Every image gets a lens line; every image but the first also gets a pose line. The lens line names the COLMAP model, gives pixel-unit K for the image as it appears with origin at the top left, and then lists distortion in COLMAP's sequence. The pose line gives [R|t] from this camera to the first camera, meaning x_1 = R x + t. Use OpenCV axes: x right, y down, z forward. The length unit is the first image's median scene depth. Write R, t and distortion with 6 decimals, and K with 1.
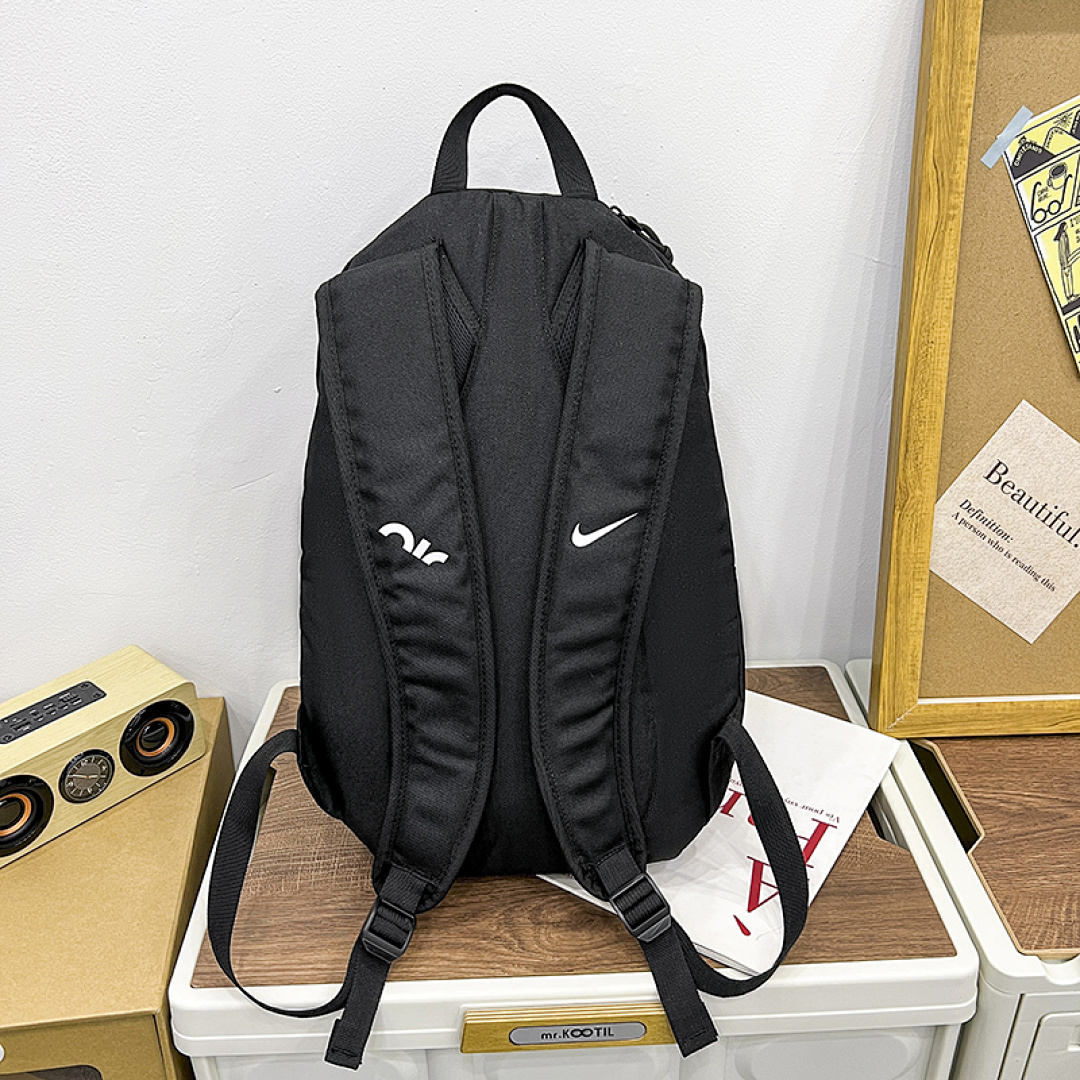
lens RADIAL K [[1091.0, 0, 533.6], [0, 1091.0, 537.5], [0, 0, 1]] dist [0.004272, 0.007166]
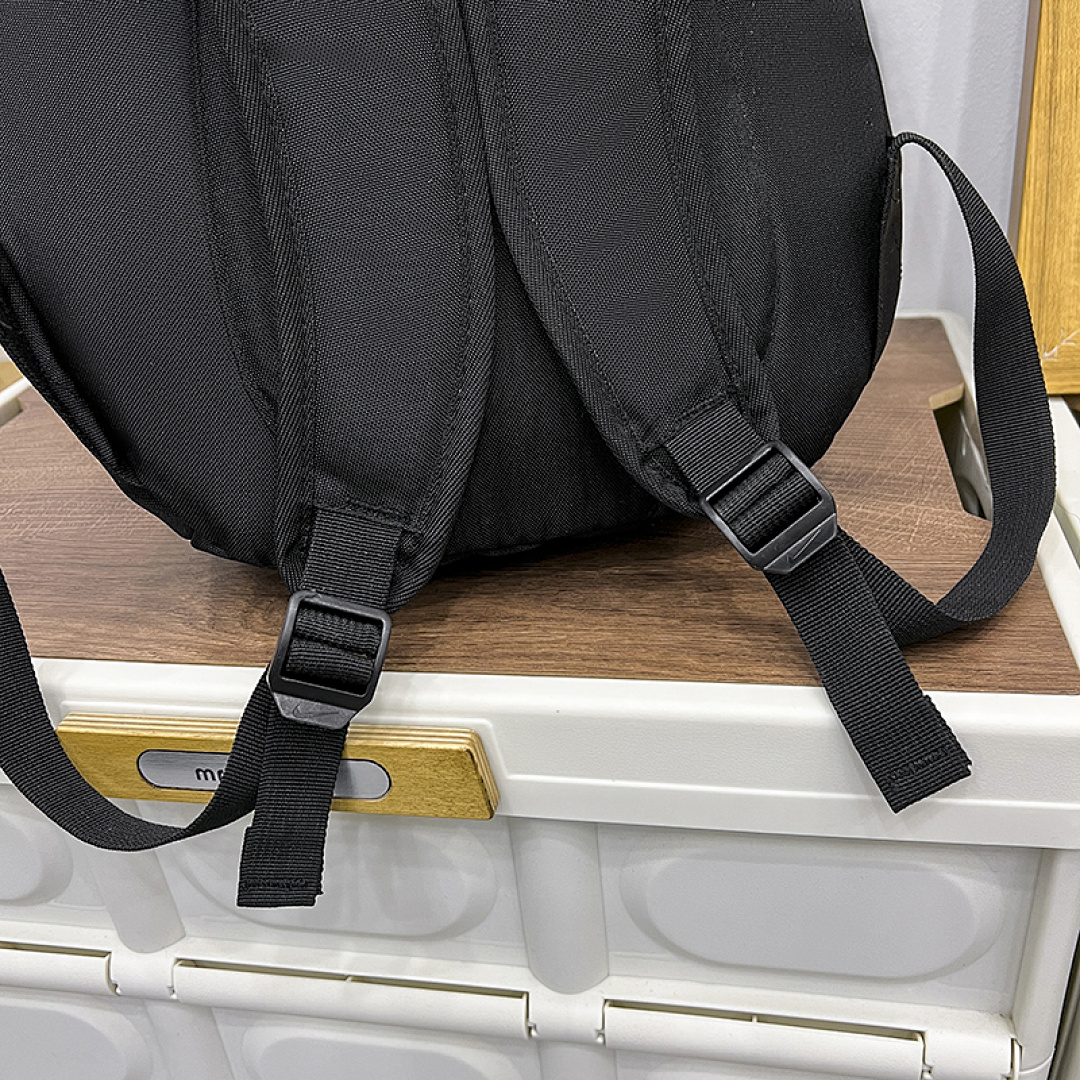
lens RADIAL K [[1091.0, 0, 533.6], [0, 1091.0, 537.5], [0, 0, 1]] dist [0.004272, 0.007166]
pose [[0.976460, 0.050334, -0.209744, 0.252049], [-0.042698, 0.998255, 0.040782, 0.303769], [0.211431, -0.030866, 0.976906, 0.512491]]
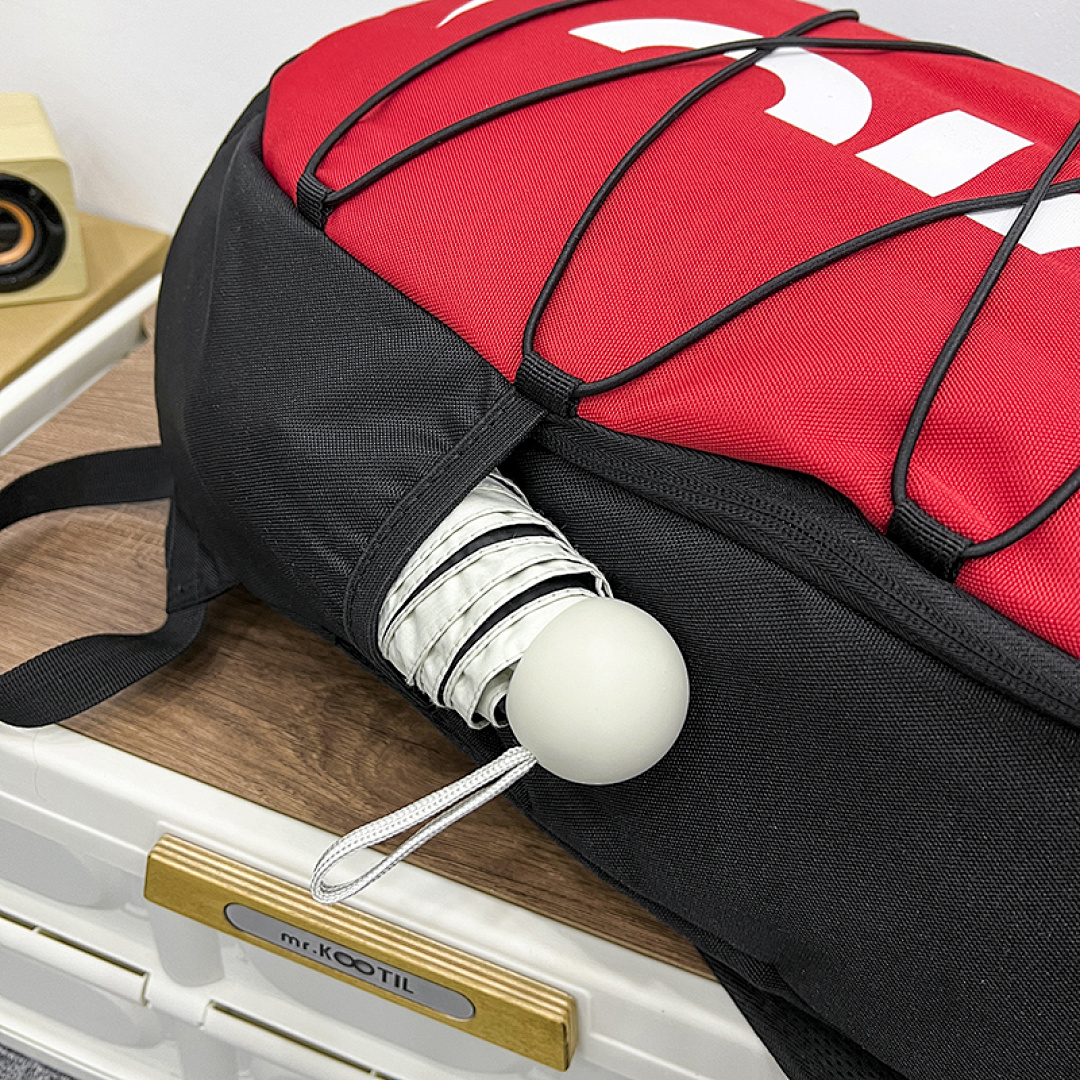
lens RADIAL K [[1085.8, 0, 540.0], [0, 1085.8, 540.0], [0, 0, 1]] dist [0.013804, 0.001623]
pose [[0.922597, 0.340908, -0.180545, 0.138961], [-0.293726, 0.924193, 0.244115, 0.125167], [0.250079, -0.172189, 0.952791, 0.557947]]
